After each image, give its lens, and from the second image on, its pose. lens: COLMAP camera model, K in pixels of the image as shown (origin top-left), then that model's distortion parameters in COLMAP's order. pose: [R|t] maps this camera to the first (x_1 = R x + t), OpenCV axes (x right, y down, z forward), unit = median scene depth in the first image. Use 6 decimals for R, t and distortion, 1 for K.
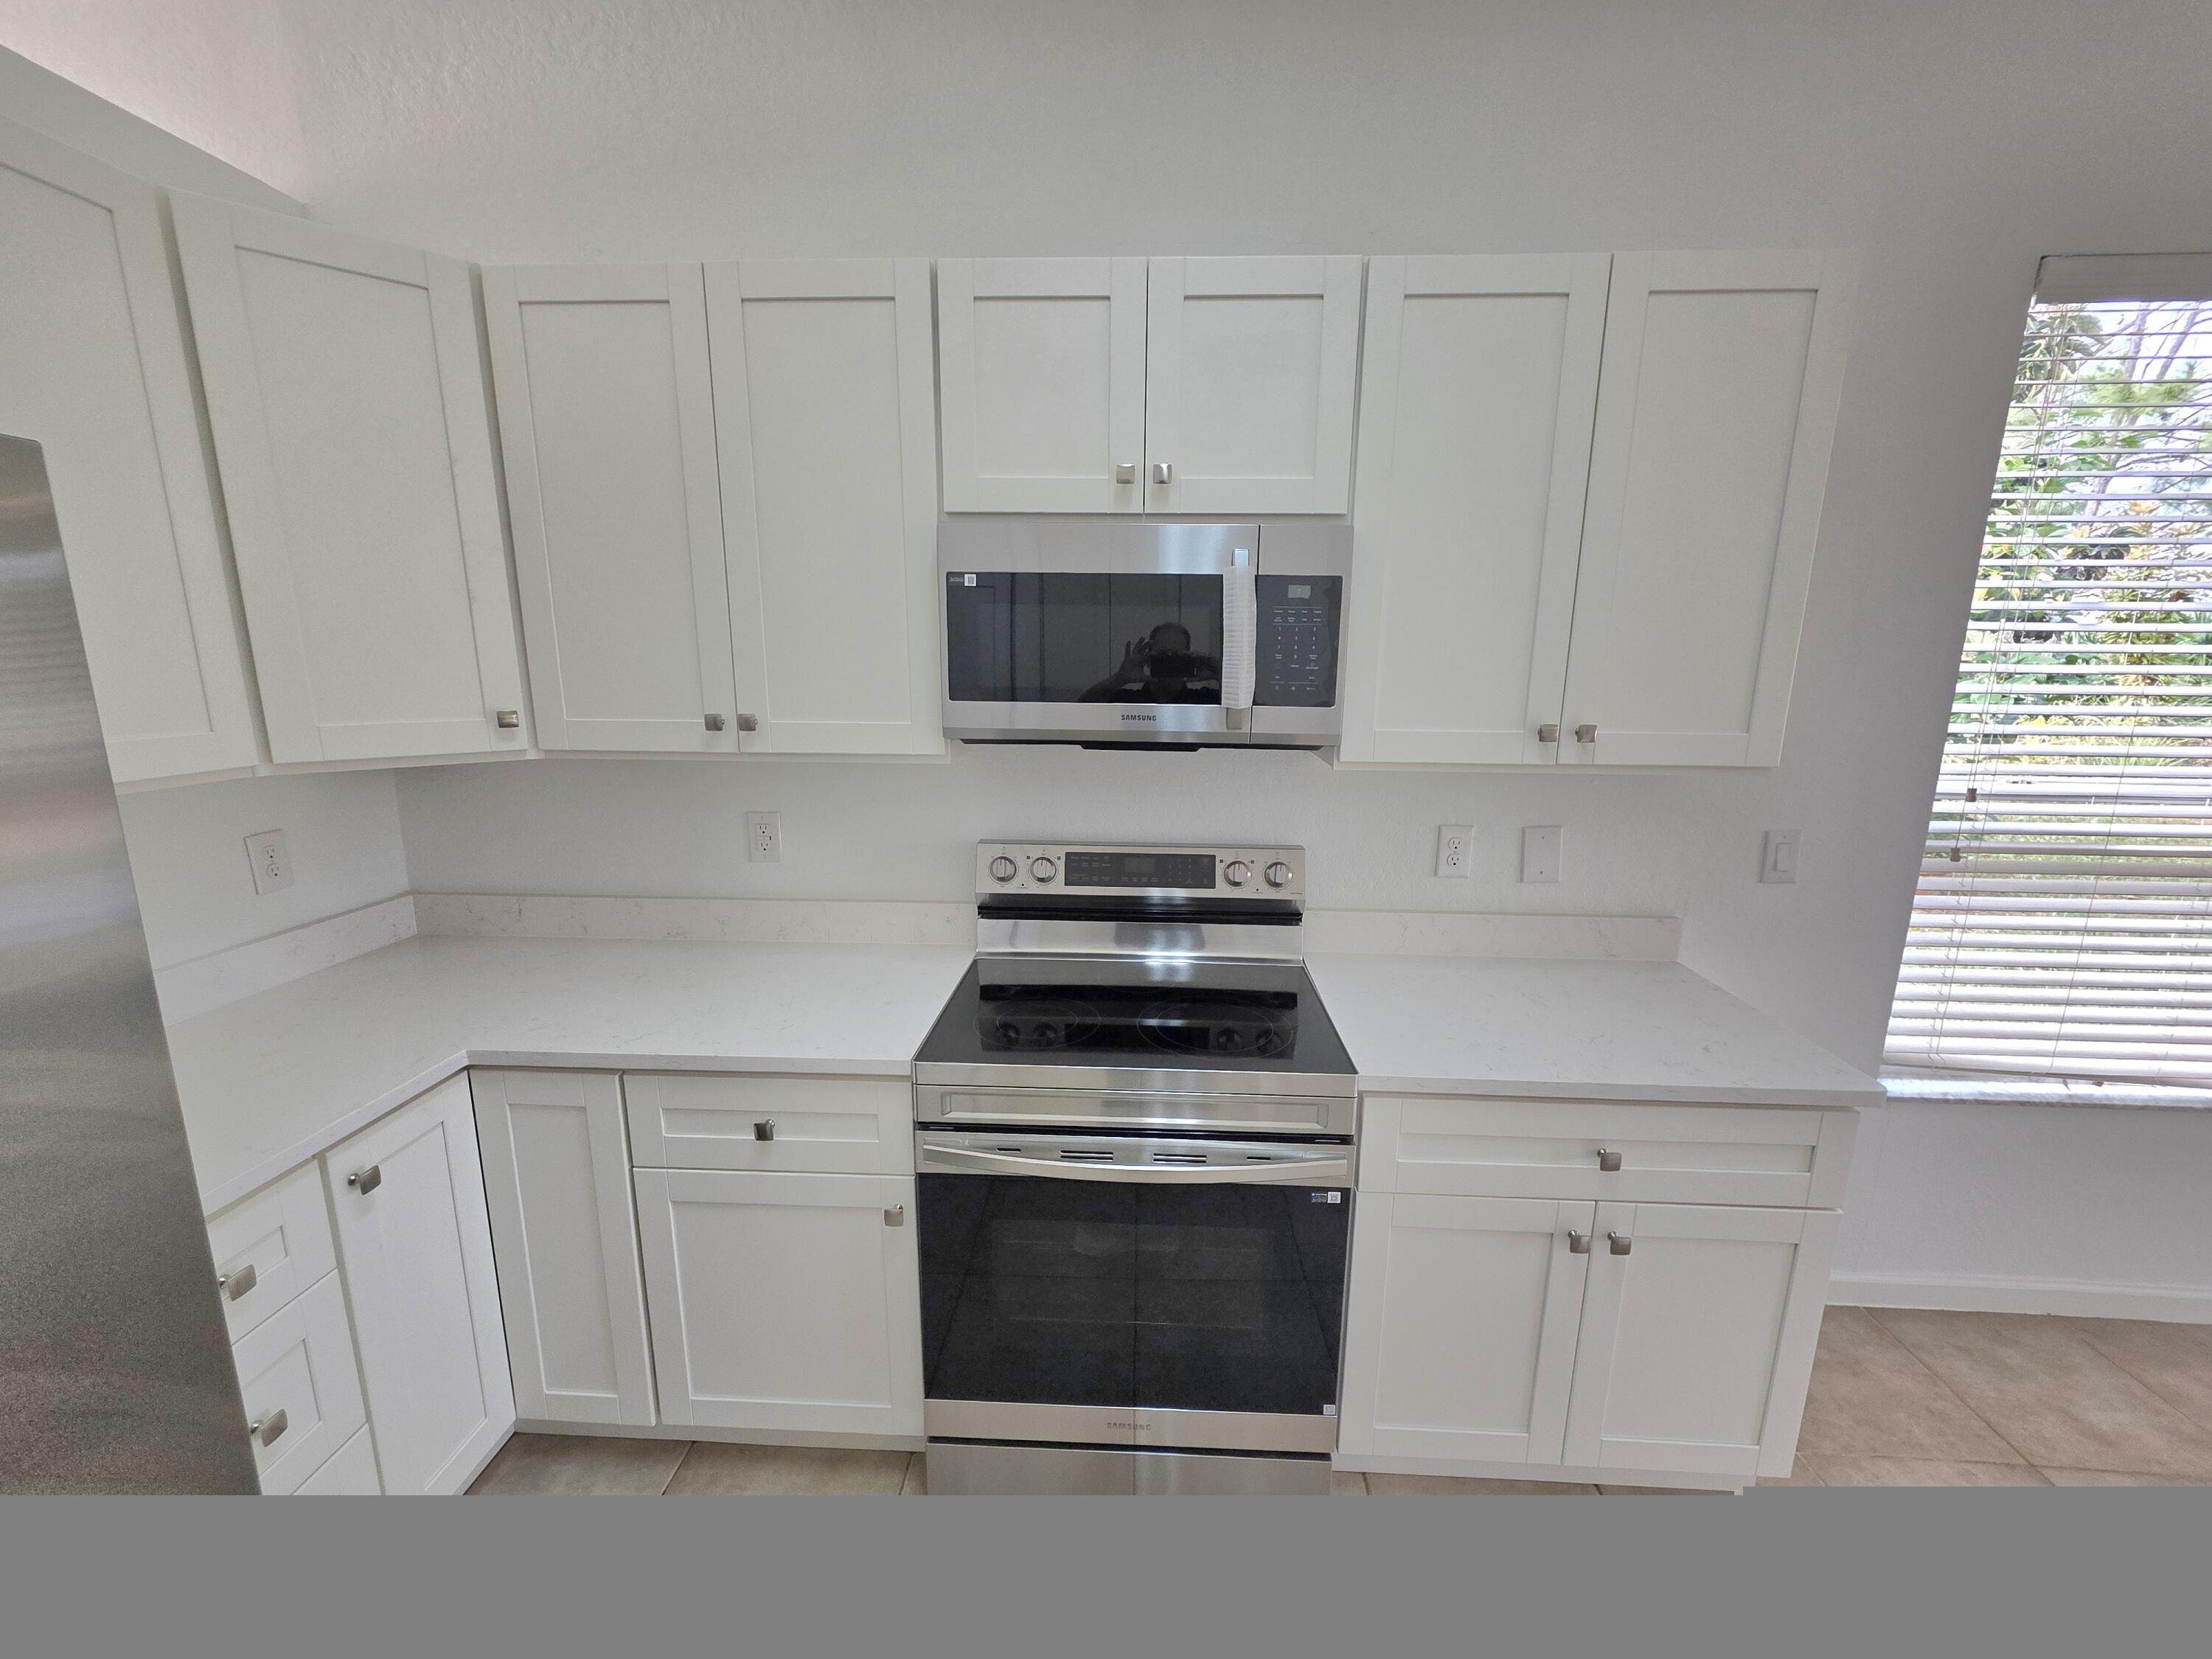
lens RADIAL K [[882.2, 0, 1114.6], [0, 882.2, 826.1], [0, 0, 1]] dist [0.000117, -0.000170]
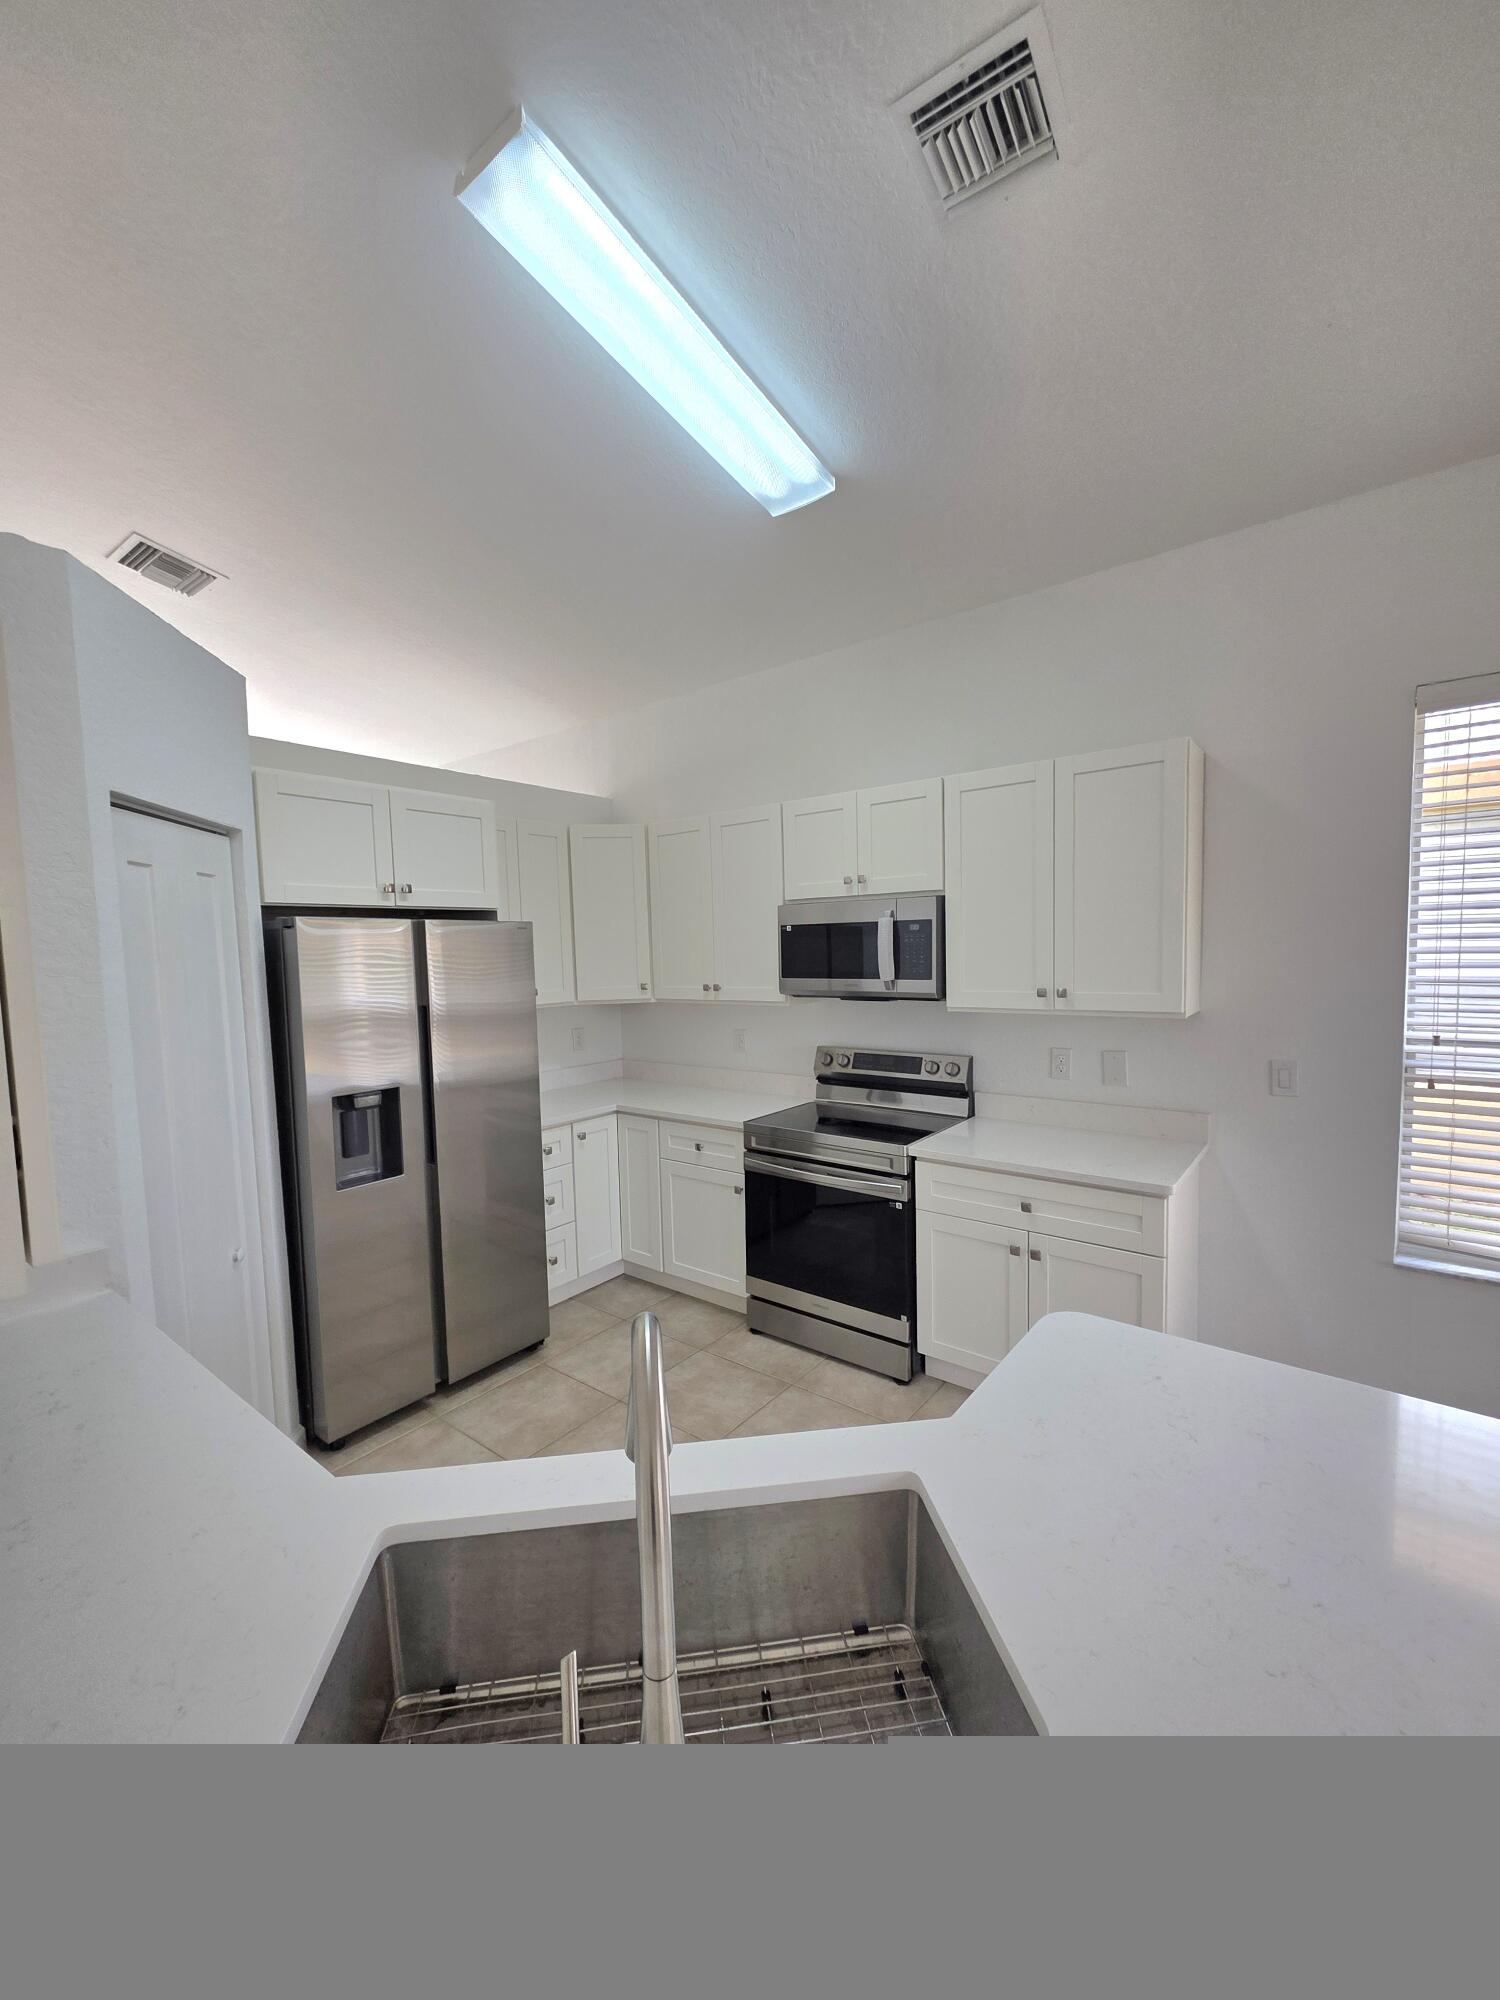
lens RADIAL K [[797.6, 0, 750.0], [0, 797.6, 1000.0], [0, 0, 1]] dist [0.000117, -0.000170]
pose [[0.816333, 0.008968, -0.577512, 0.959541], [-0.077559, 0.992526, -0.094219, 0.121226], [0.572350, 0.121705, 0.810927, -0.757192]]
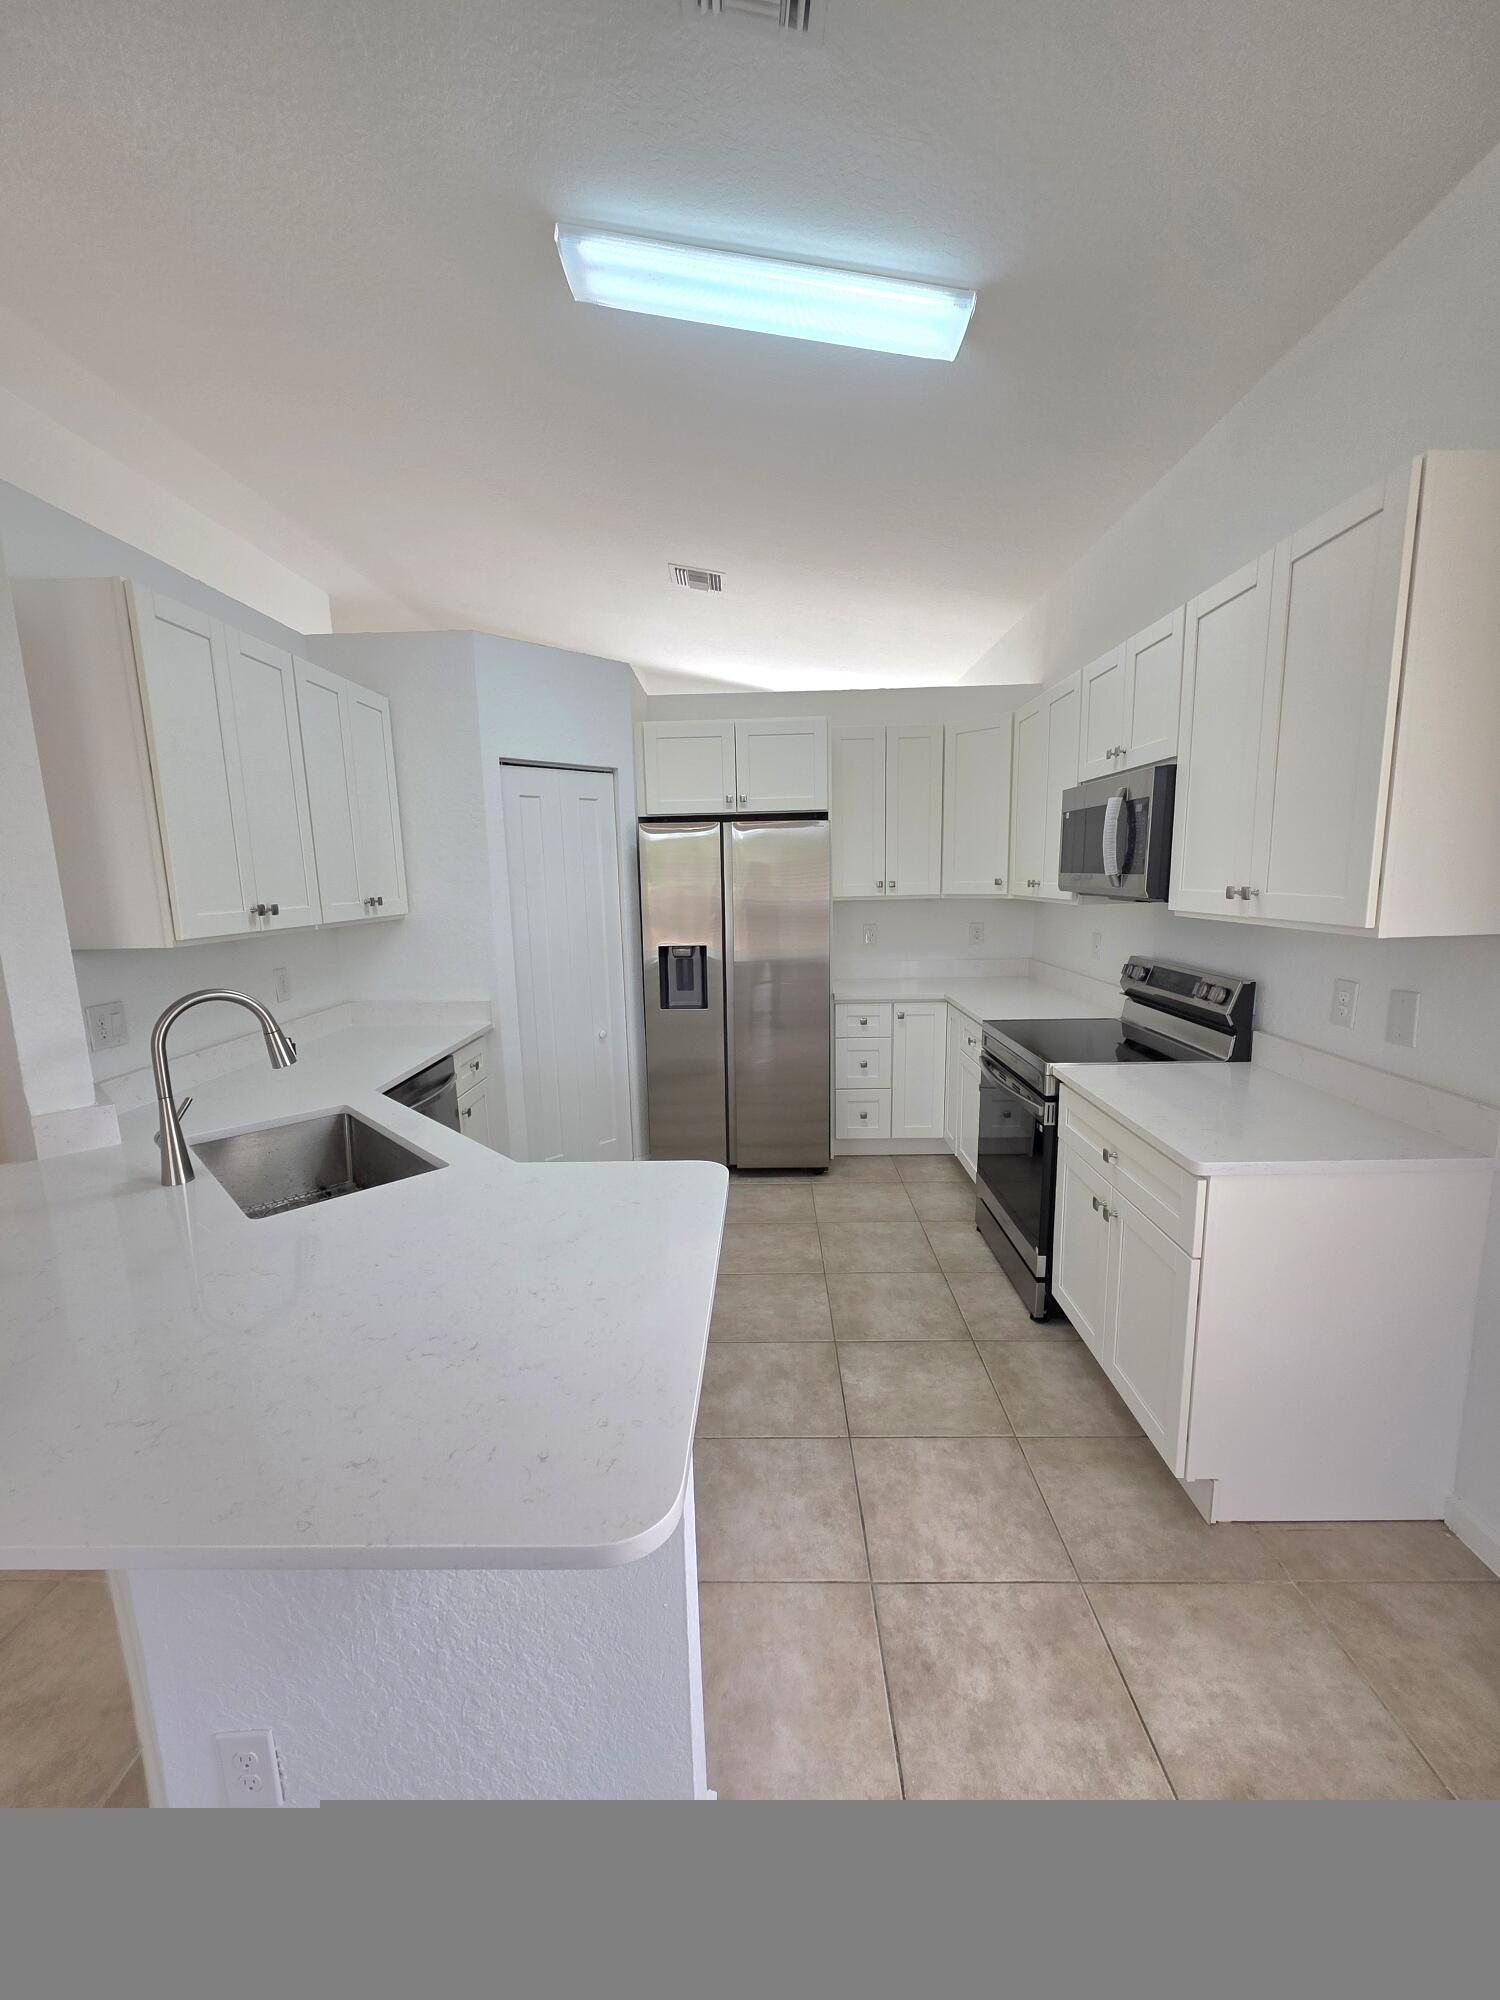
lens RADIAL K [[803.8, 0, 742.0], [0, 803.8, 1005.2], [0, 0, 1]] dist [-0.000045, -0.000061]
pose [[0.018831, 0.154051, -0.987883, 1.726197], [-0.164491, 0.975072, 0.148918, 0.005328], [0.986199, 0.159694, 0.043701, 0.211588]]
